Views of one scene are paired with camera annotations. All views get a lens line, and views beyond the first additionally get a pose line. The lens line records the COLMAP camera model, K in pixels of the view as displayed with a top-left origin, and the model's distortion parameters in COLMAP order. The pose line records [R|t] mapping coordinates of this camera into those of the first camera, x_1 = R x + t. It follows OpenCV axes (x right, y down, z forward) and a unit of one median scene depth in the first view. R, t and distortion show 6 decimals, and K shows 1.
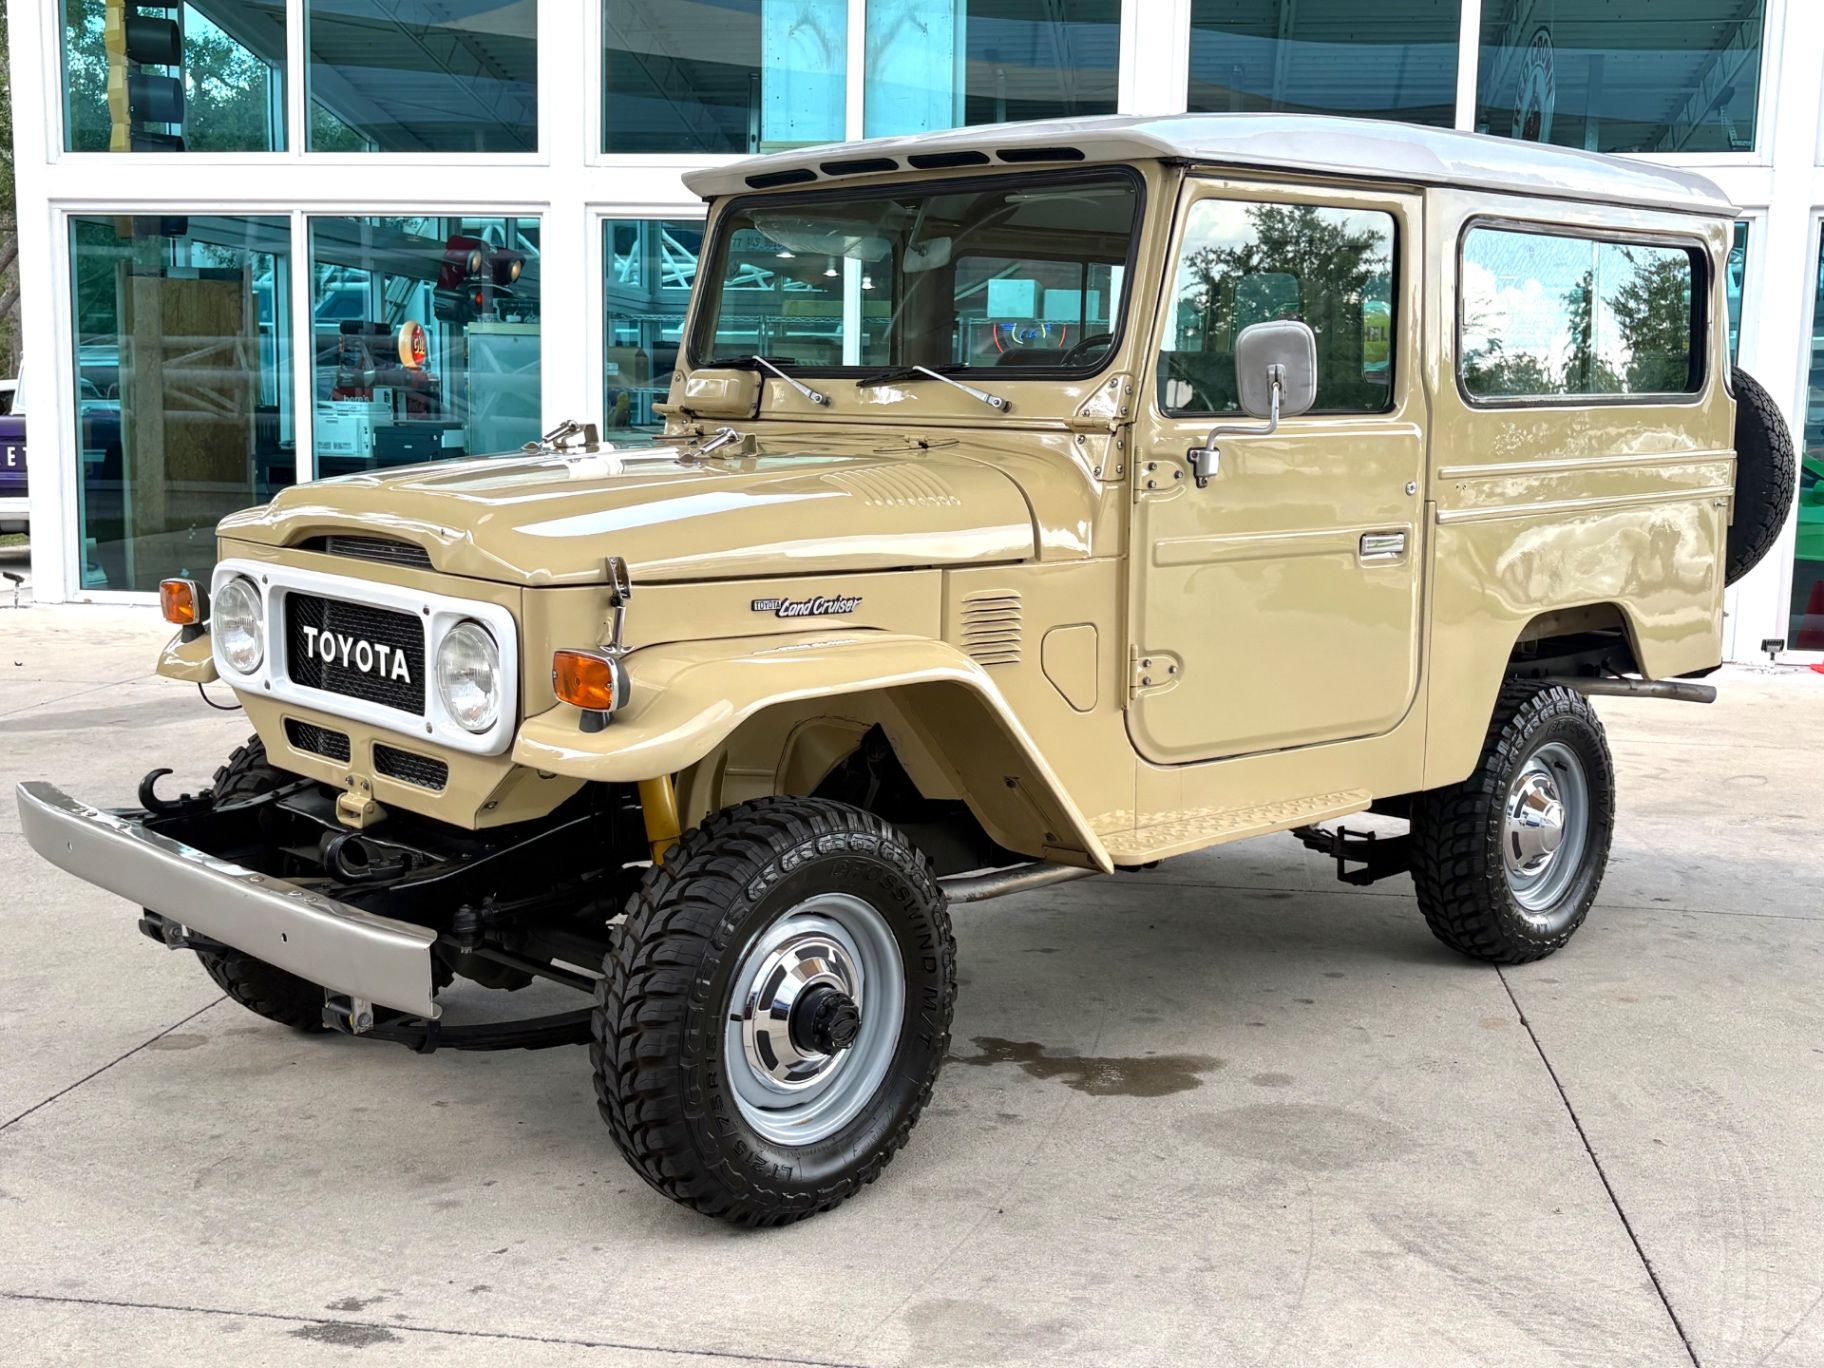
lens RADIAL K [[2072.8, 0, 859.7], [0, 2072.8, 668.5], [0, 0, 1]] dist [0.014165, 0.000000]
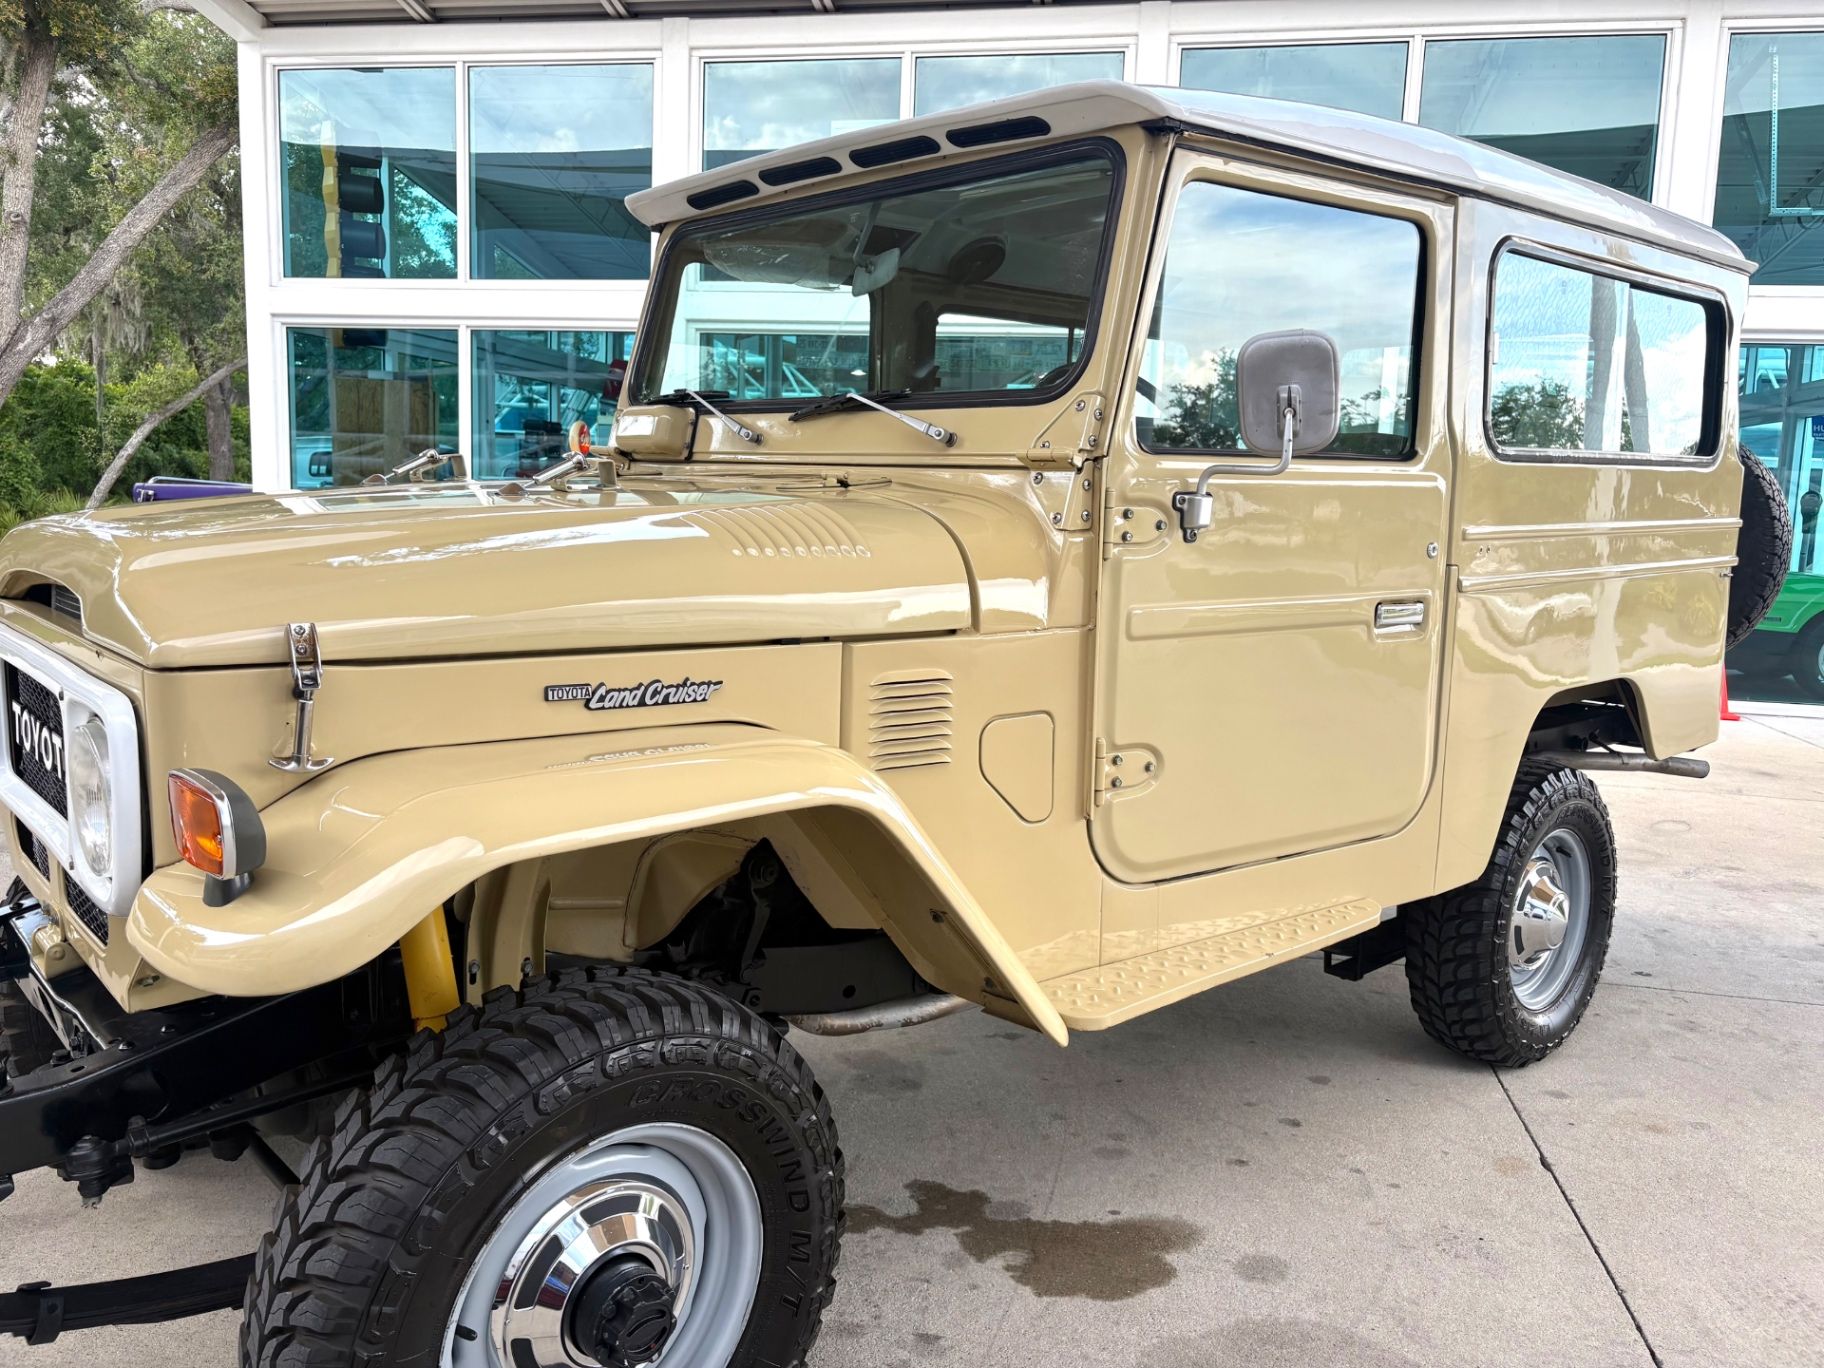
lens RADIAL K [[1407.0, 0, 902.3], [0, 1407.0, 669.5], [0, 0, 1]] dist [-0.003340, 0.014861]
pose [[0.999515, 0.018805, -0.024836, 0.068965], [-0.018935, 0.999808, -0.004981, -0.033451], [0.024737, 0.005449, 0.999679, 0.457943]]
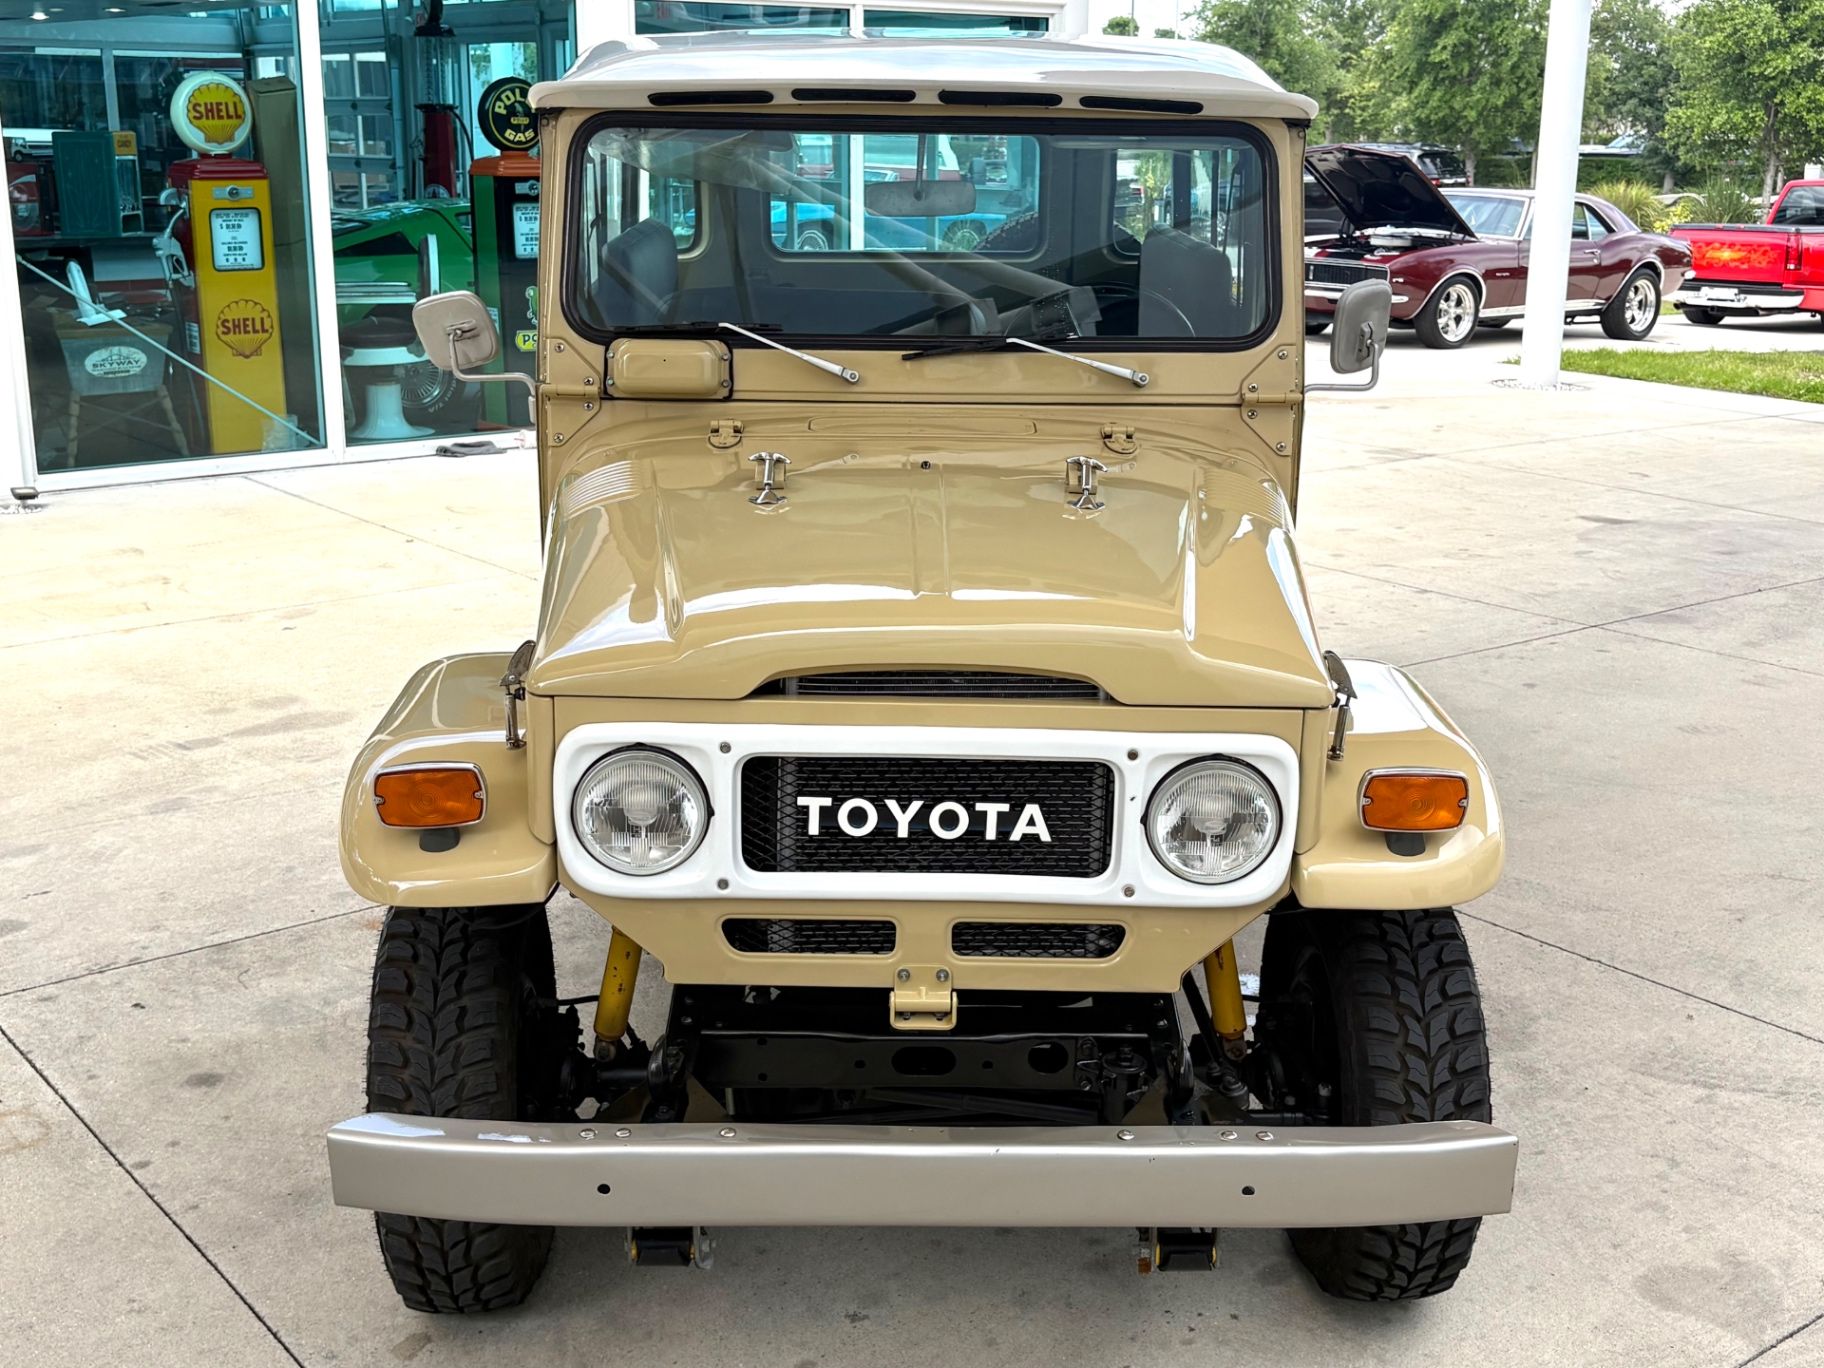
lens RADIAL K [[2188.4, 0, 931.7], [0, 2188.4, 671.9], [0, 0, 1]] dist [0.028508, 0.000000]
pose [[0.668914, -0.201408, 0.715534, -0.744799], [0.100548, 0.978262, 0.181363, -0.191280], [-0.736508, -0.049371, 0.674625, 0.405800]]
